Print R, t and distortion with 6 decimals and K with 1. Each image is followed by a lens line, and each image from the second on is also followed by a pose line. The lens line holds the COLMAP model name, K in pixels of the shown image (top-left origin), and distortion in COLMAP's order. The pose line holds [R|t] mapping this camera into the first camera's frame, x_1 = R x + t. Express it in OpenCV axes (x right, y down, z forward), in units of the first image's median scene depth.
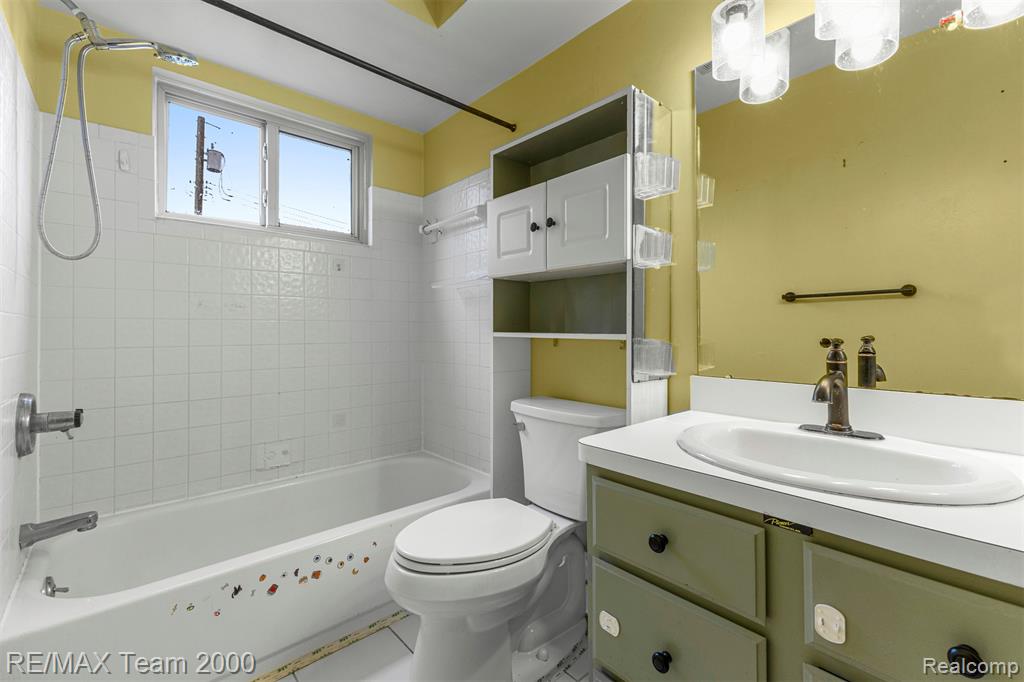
lens RADIAL K [[442.9, 0, 511.9], [0, 442.9, 334.9], [0, 0, 1]] dist [0.009479, -0.001858]
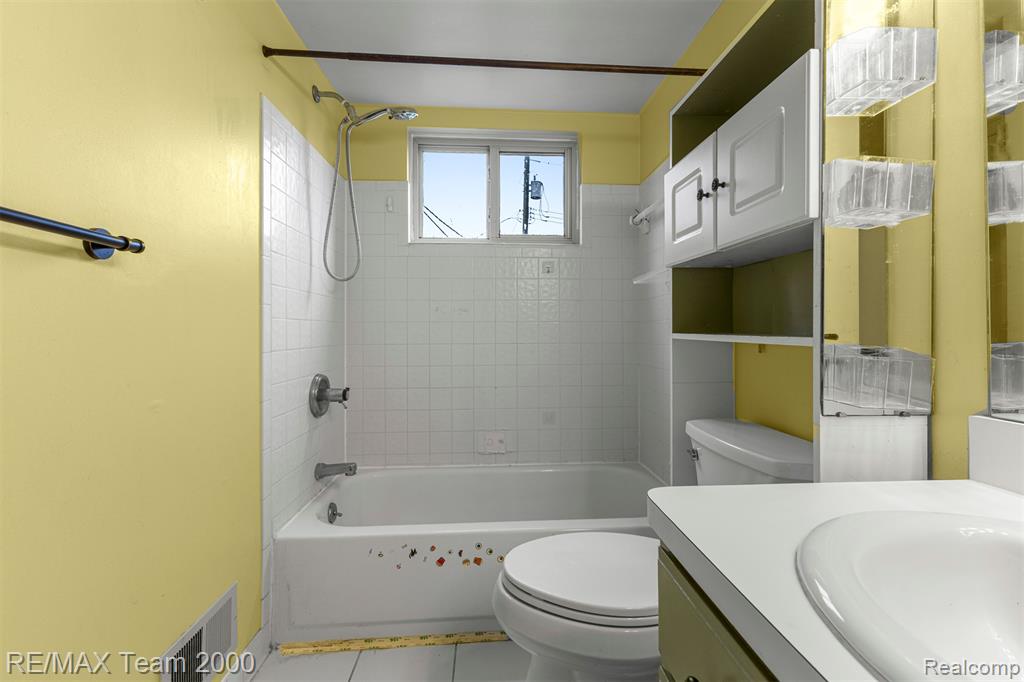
lens RADIAL K [[442.9, 0, 514.7], [0, 442.9, 335.6], [0, 0, 1]] dist [0.009479, -0.001858]
pose [[0.788661, 0.005539, -0.614804, 0.241542], [-0.004914, 0.999984, 0.002706, -0.002998], [0.614809, 0.000887, 0.788675, 0.186885]]
